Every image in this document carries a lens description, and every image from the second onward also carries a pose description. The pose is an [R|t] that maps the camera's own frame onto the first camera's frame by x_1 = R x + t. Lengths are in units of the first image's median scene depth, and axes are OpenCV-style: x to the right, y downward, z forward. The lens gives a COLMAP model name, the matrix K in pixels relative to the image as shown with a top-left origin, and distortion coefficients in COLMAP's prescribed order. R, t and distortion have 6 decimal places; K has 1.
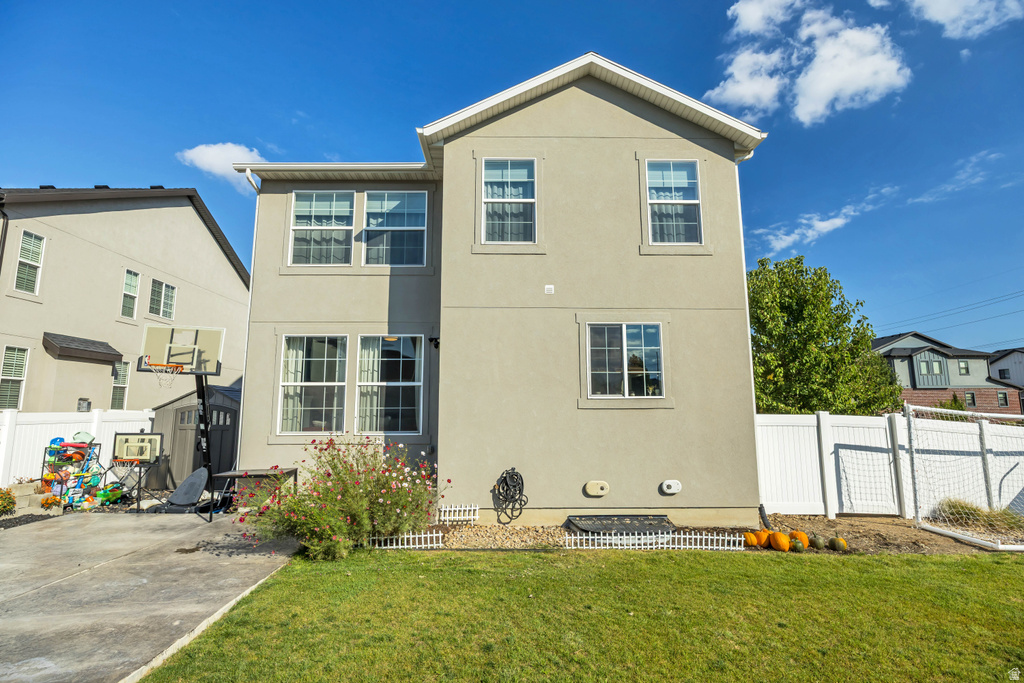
lens RADIAL K [[479.1, 0, 512.0], [0, 479.1, 341.5], [0, 0, 1]] dist [-0.012312, -0.000157]
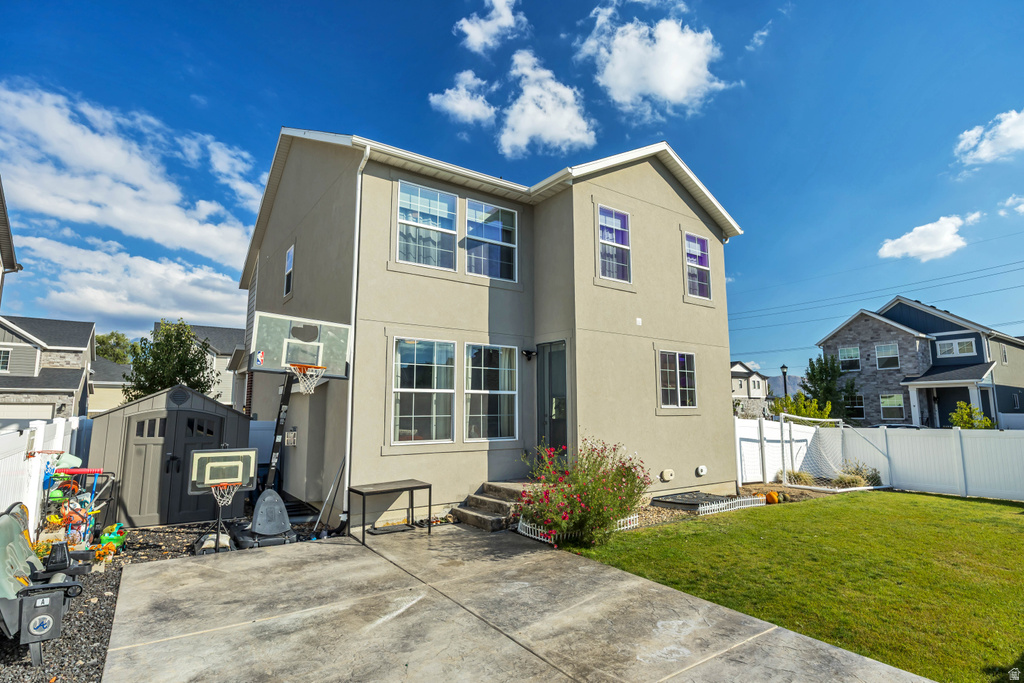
lens RADIAL K [[517.6, 0, 512.0], [0, 517.6, 341.5], [0, 0, 1]] dist [-0.018265, -0.000084]
pose [[0.827044, 0.076329, 0.556931, -0.883580], [-0.077410, 0.996764, -0.021654, -0.000378], [-0.556782, -0.025203, 0.830276, 0.048176]]
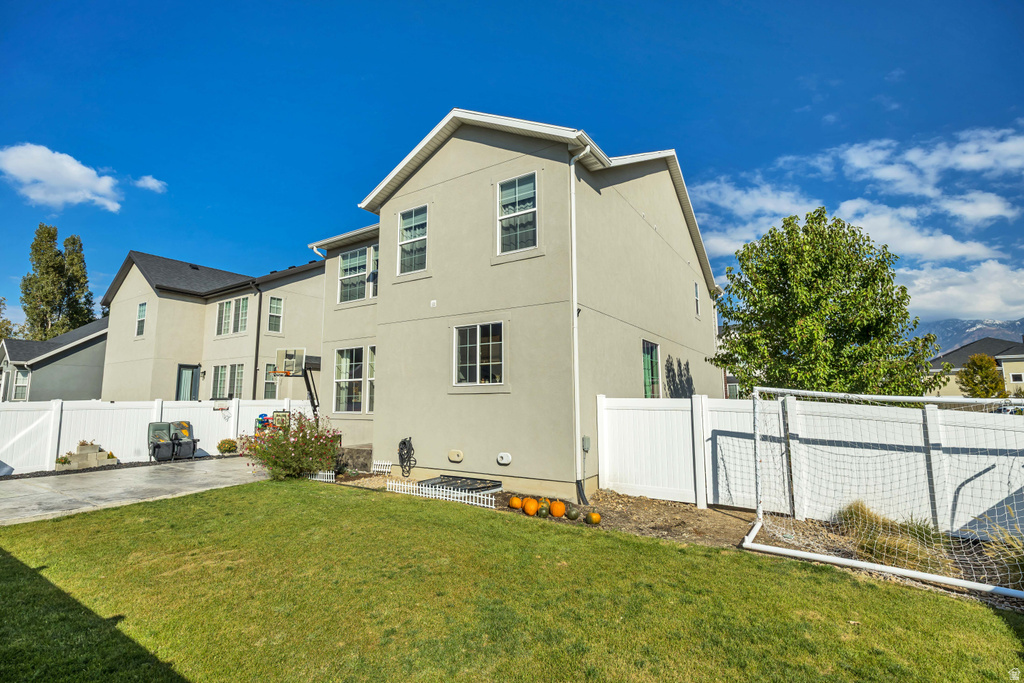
lens RADIAL K [[479.1, 0, 512.0], [0, 479.1, 341.5], [0, 0, 1]] dist [-0.012312, -0.000157]
pose [[0.831244, -0.071249, -0.551323, 0.900327], [0.079254, 0.996811, -0.009327, 0.022455], [0.550229, -0.035941, 0.834240, 0.018970]]
